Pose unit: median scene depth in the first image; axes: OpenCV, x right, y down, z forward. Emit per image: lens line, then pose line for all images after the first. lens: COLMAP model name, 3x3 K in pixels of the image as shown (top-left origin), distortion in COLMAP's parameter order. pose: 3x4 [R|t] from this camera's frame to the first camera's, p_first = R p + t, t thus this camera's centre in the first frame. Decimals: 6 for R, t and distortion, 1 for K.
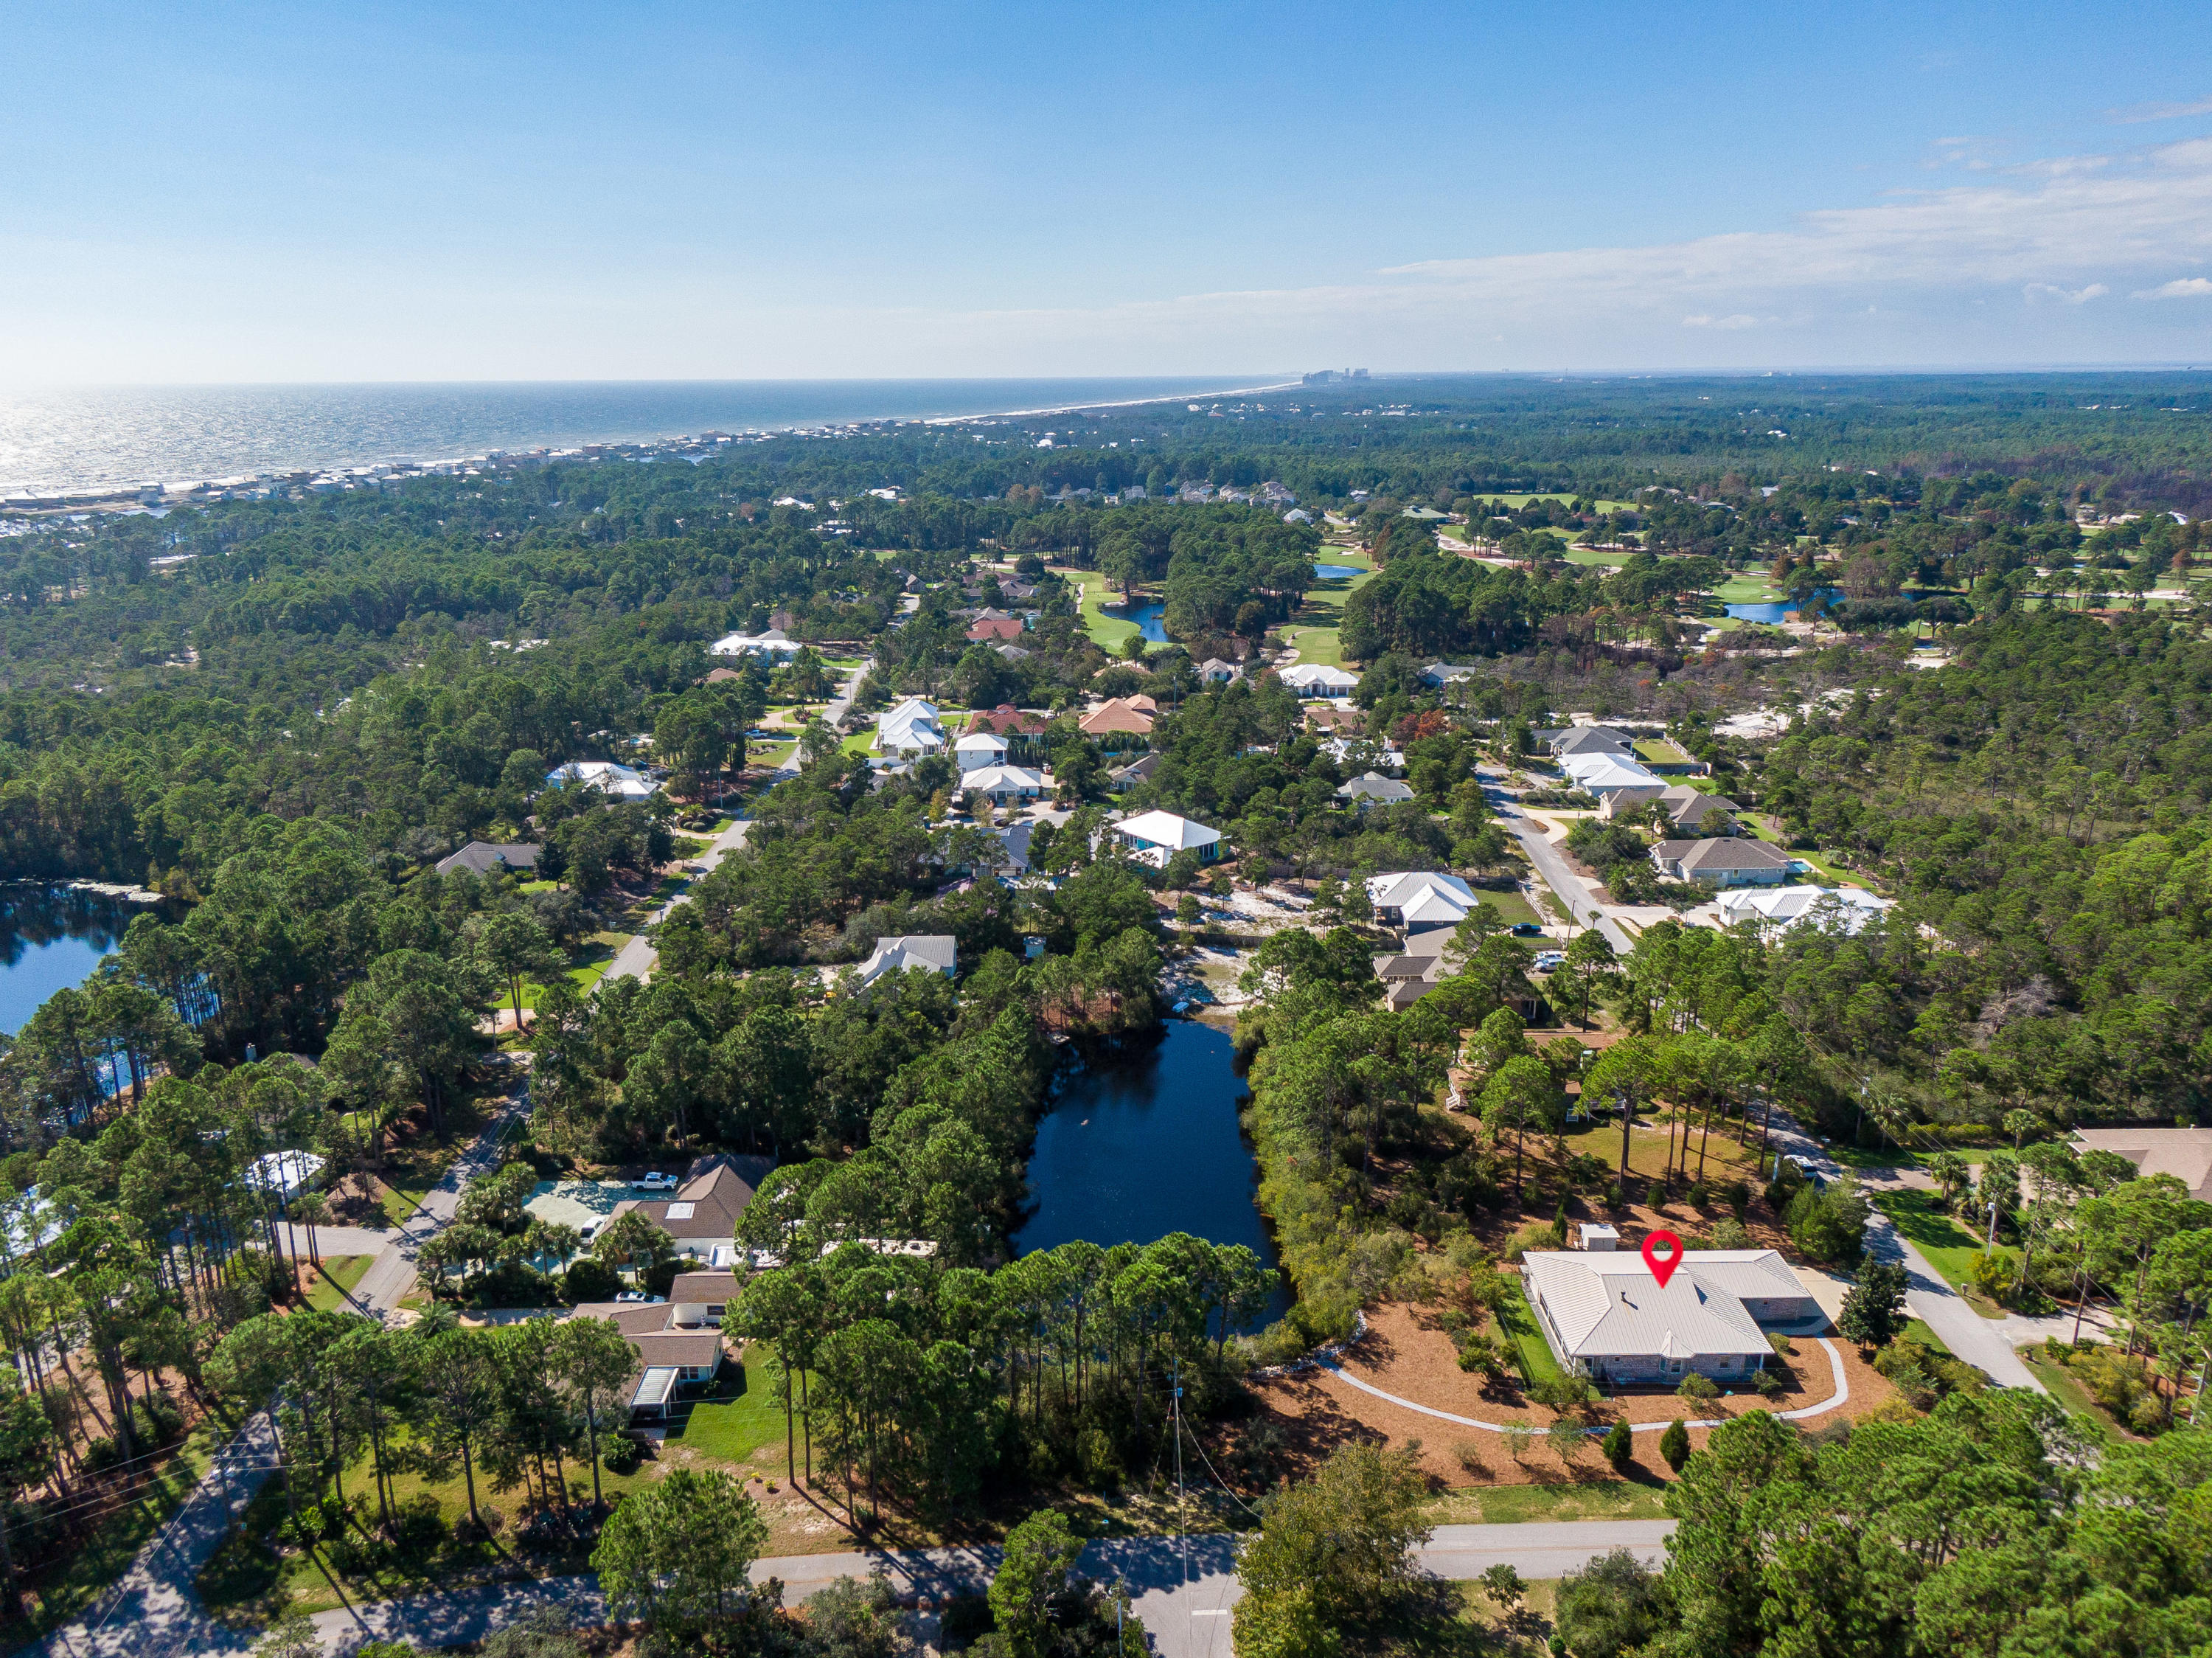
lens RADIAL K [[1580.0, 0, 1109.6], [0, 1580.0, 825.8], [0, 0, 1]] dist [0.052077, -0.082887]
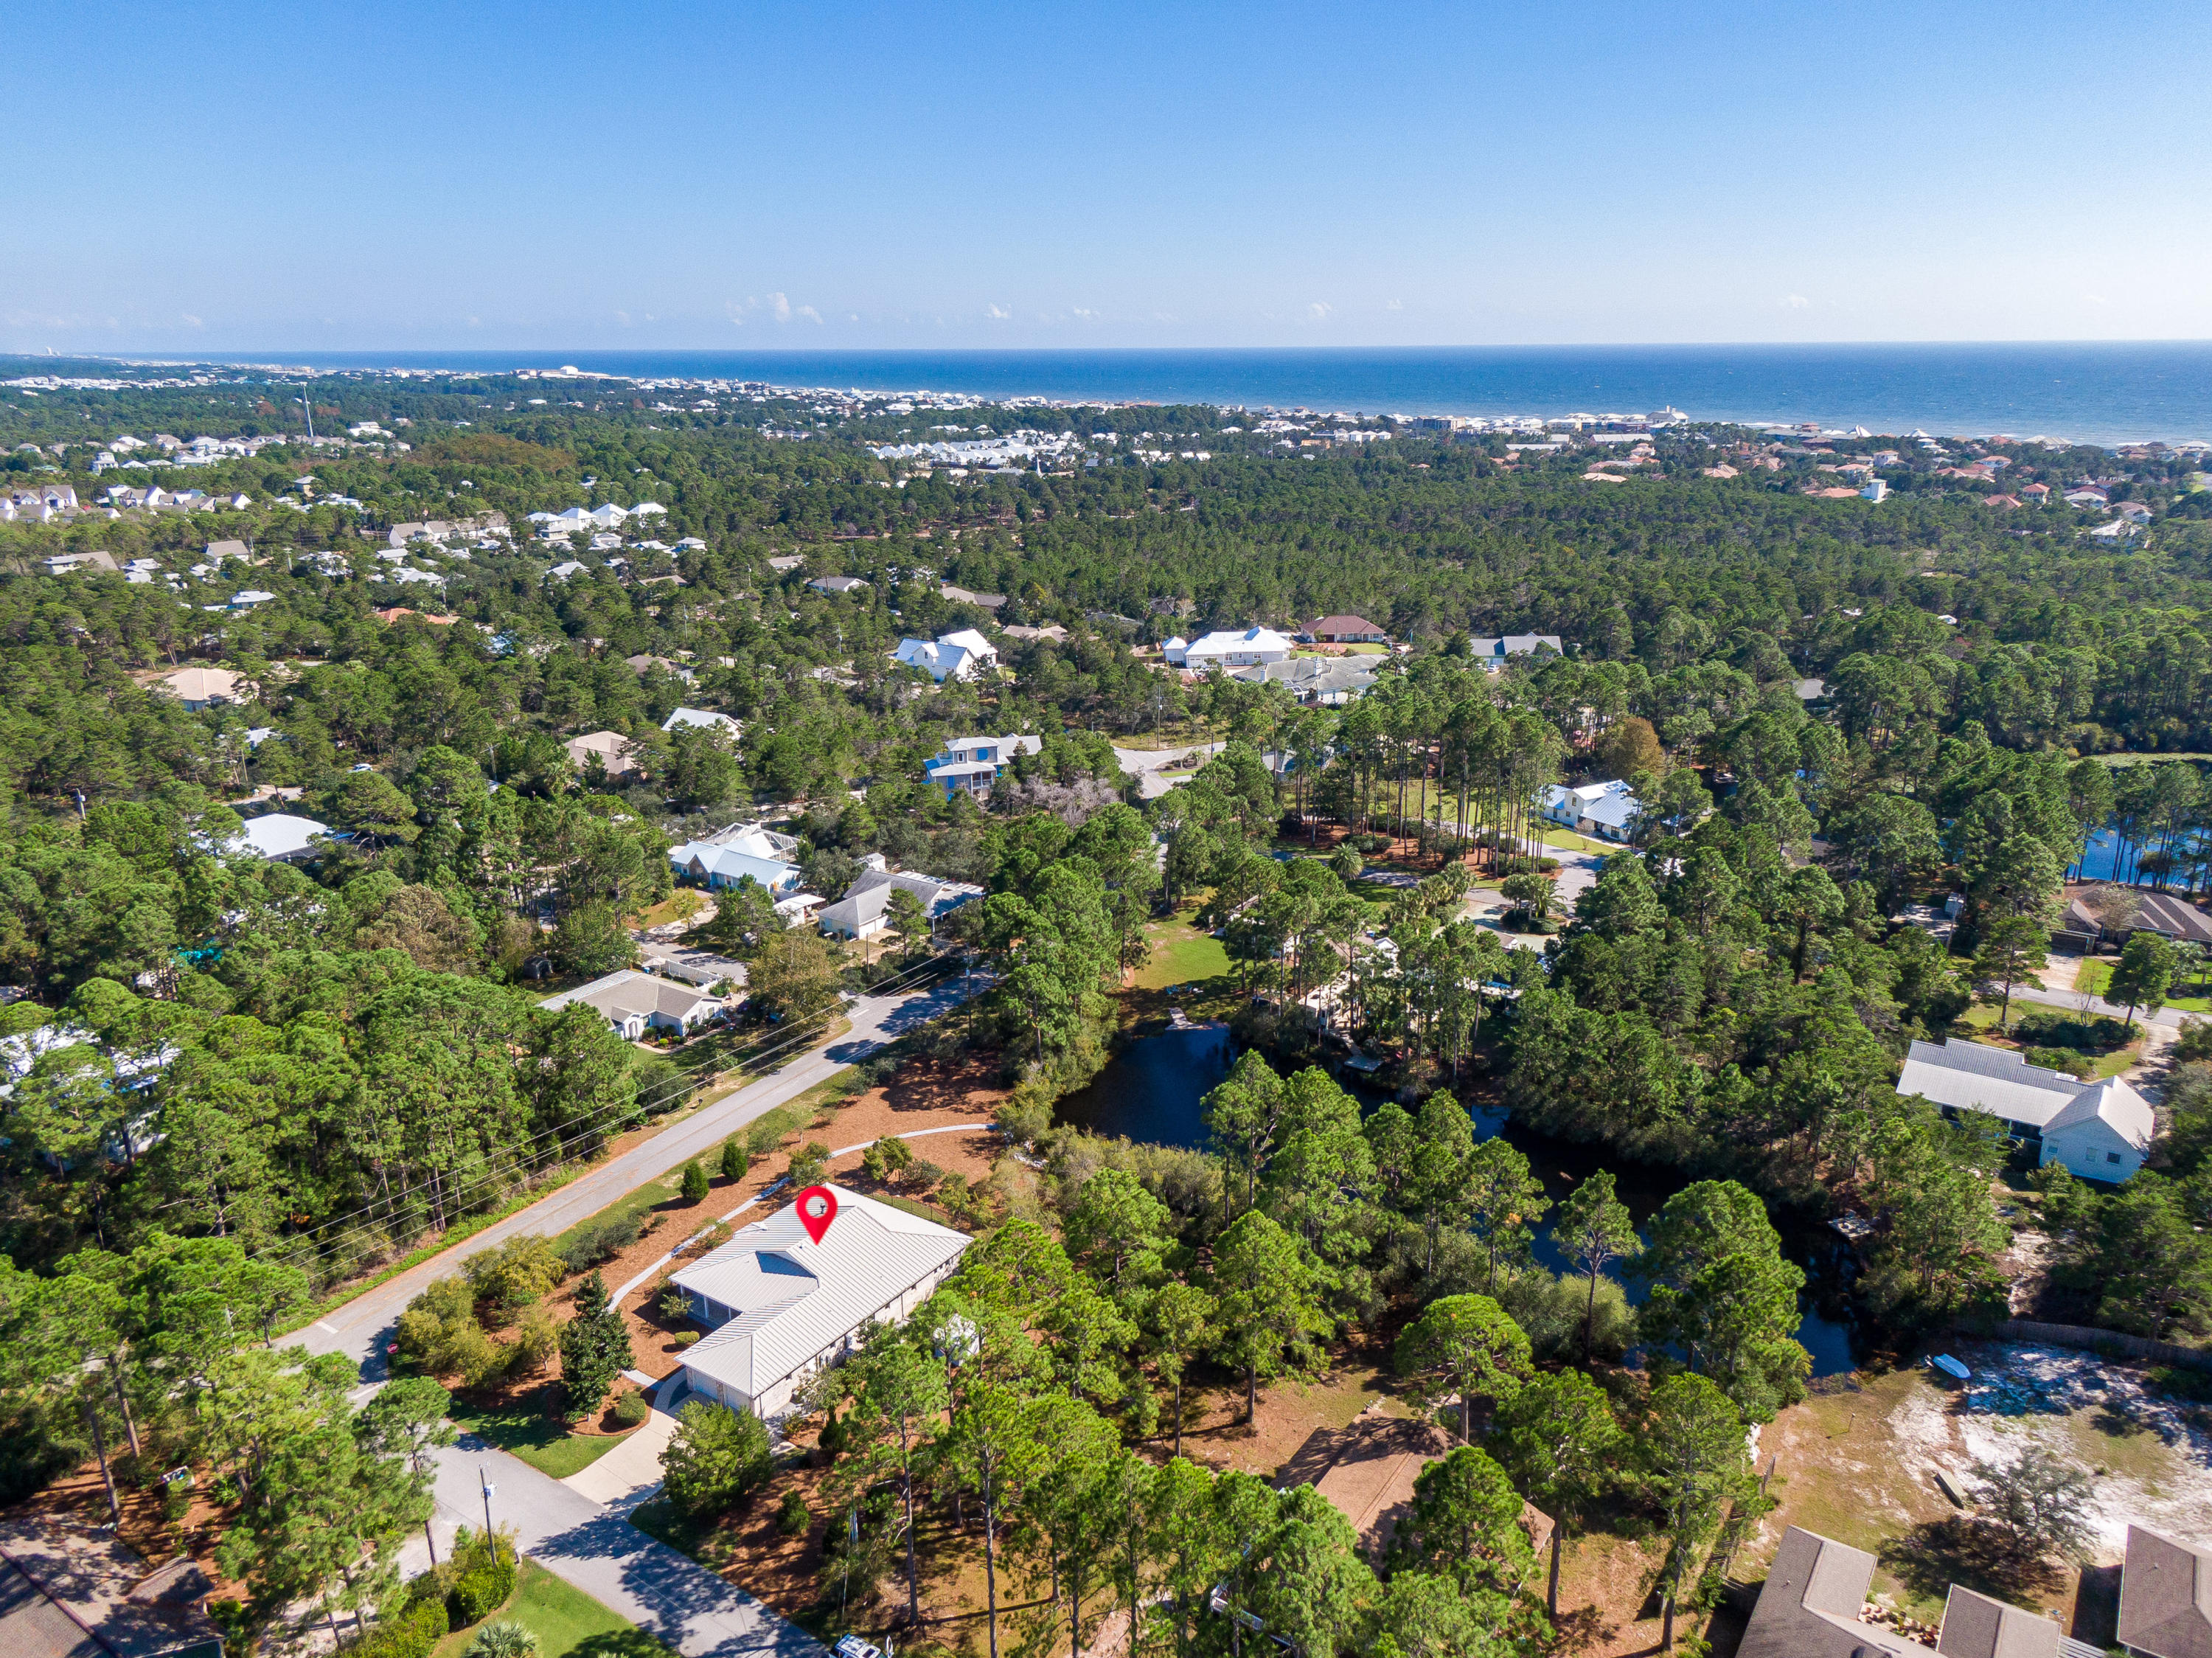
lens RADIAL K [[1586.8, 0, 1109.7], [0, 1586.8, 832.9], [0, 0, 1]] dist [0.053594, -0.086685]
pose [[-0.566167, 0.259805, -0.782276, 0.568627], [-0.214691, 0.869797, 0.444254, -0.214682], [0.795841, 0.419470, -0.436672, 0.920906]]
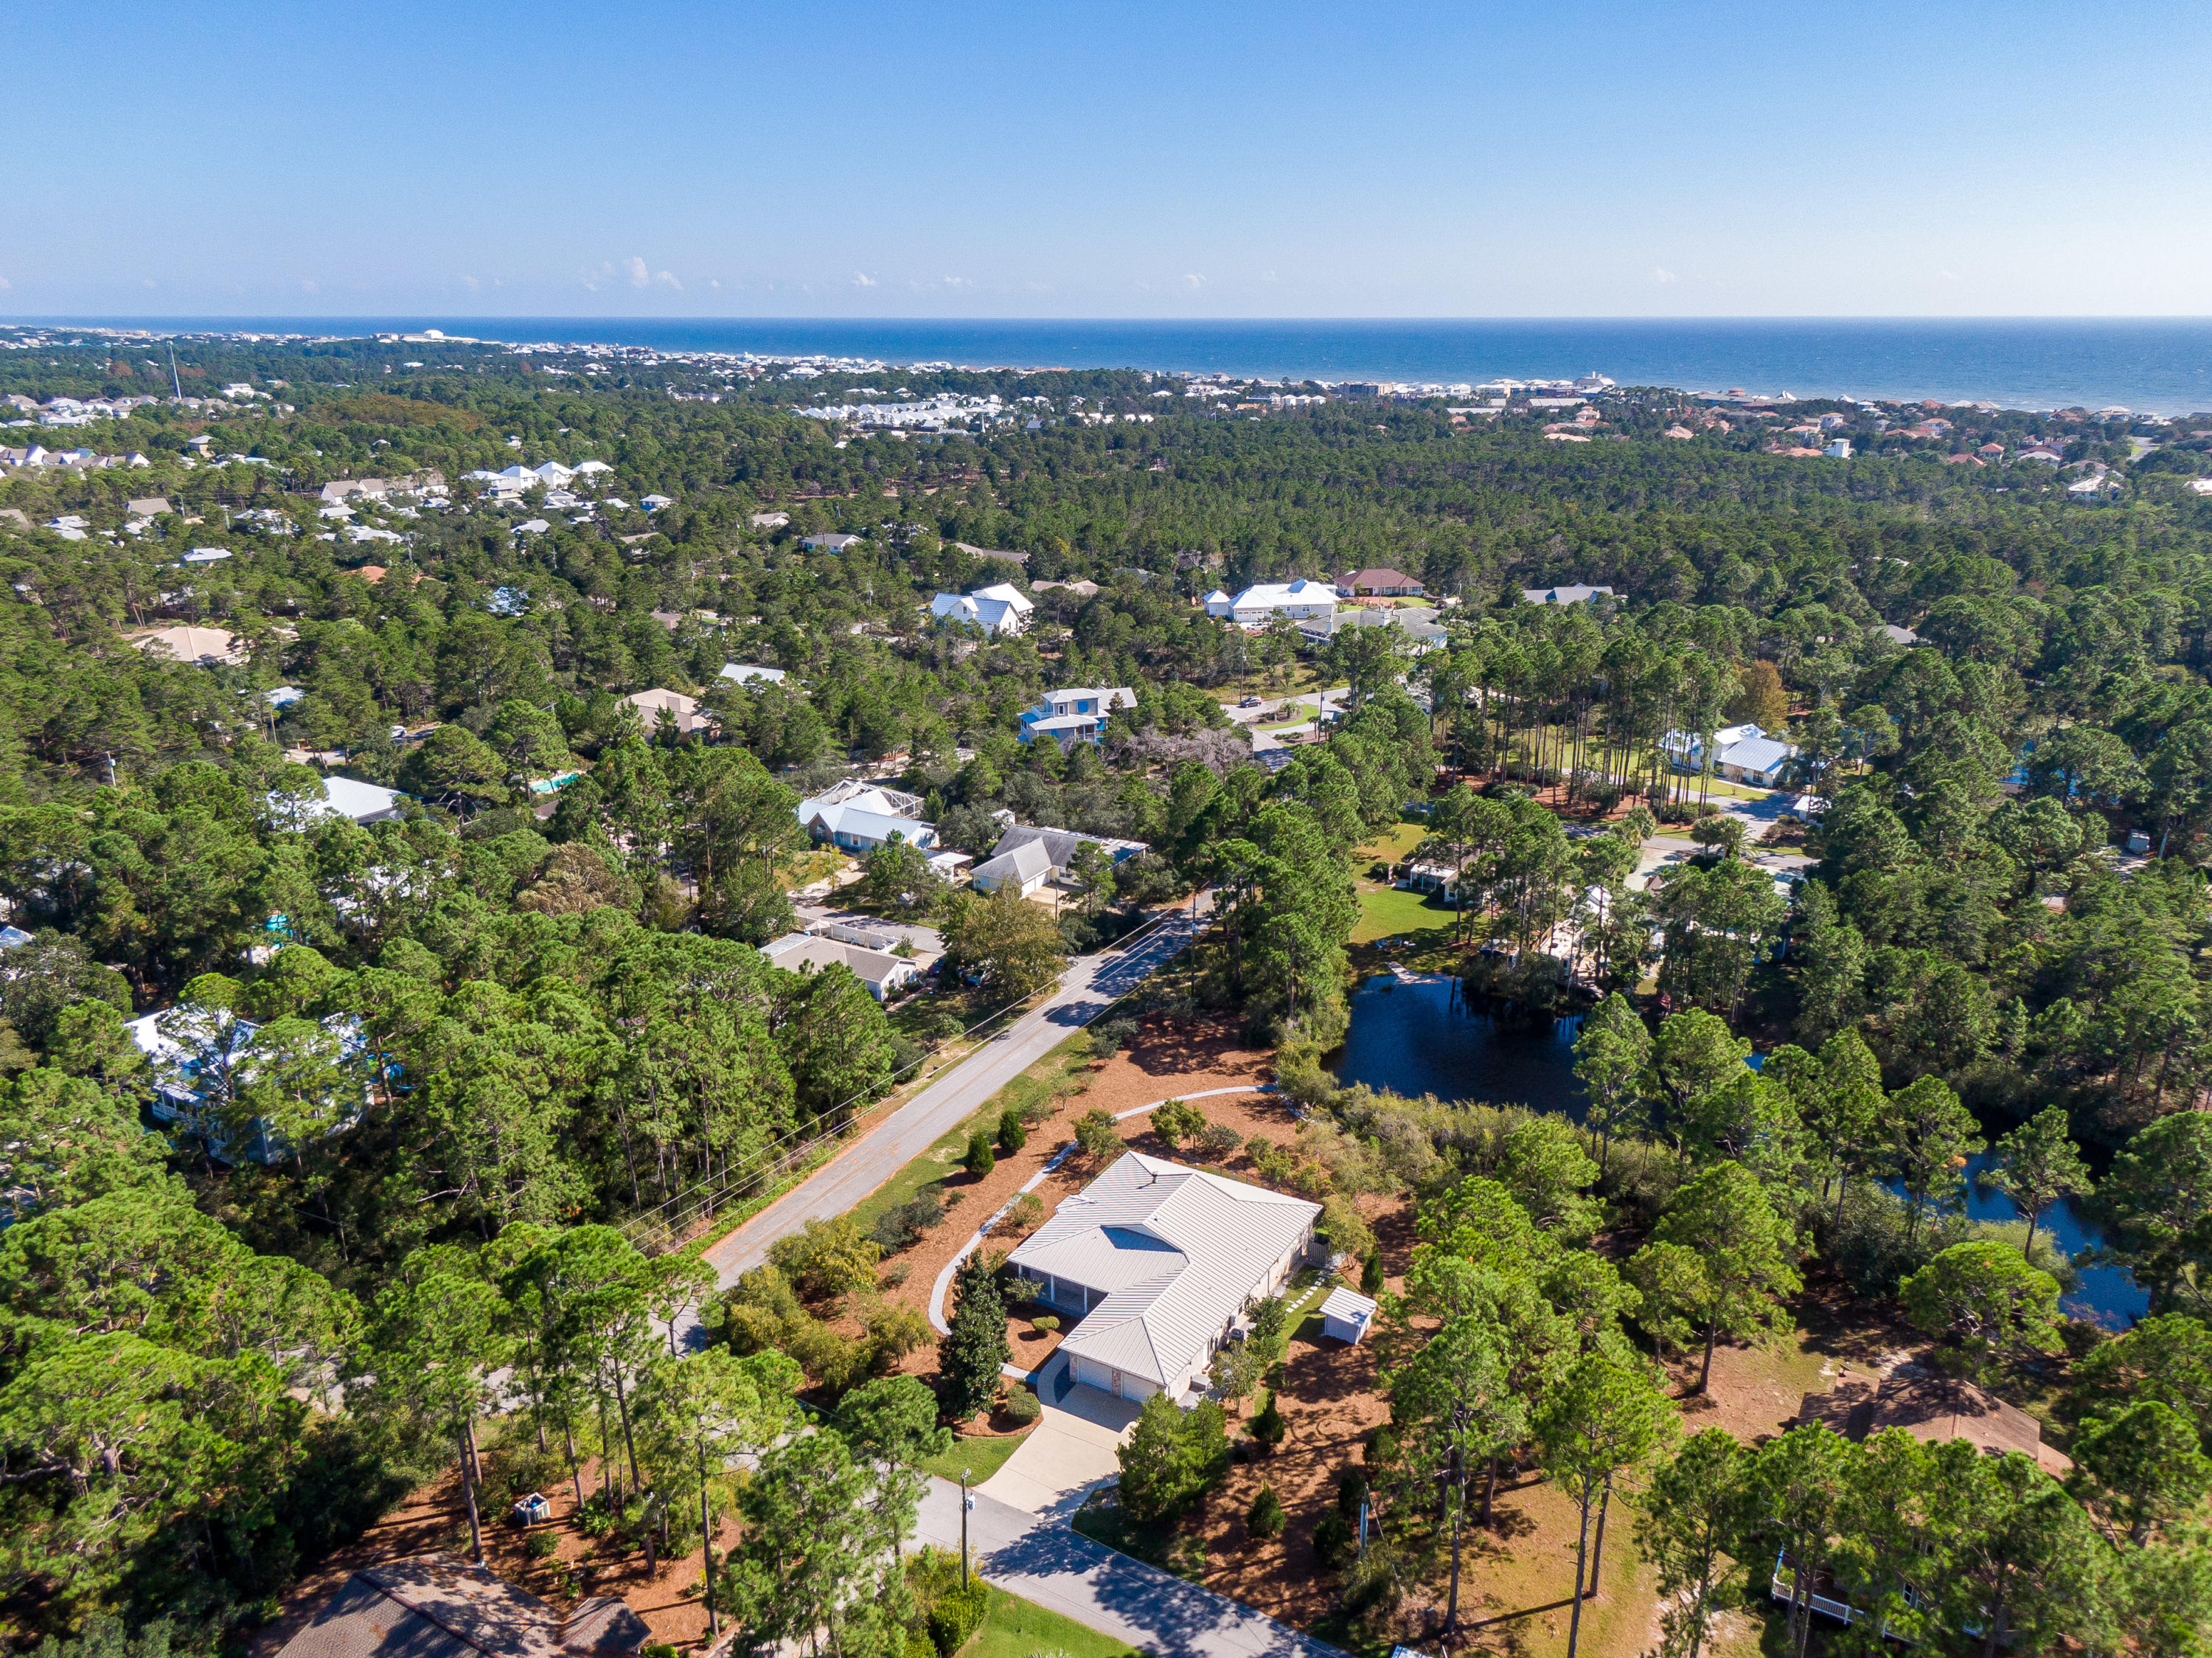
lens RADIAL K [[1618.8, 0, 1107.8], [0, 1618.8, 825.3], [0, 0, 1]] dist [0.048280, -0.066712]
pose [[-0.505593, 0.273723, -0.818201, 0.623567], [-0.231766, 0.870392, 0.434399, -0.144769], [0.831060, 0.409260, -0.376624, 0.781396]]
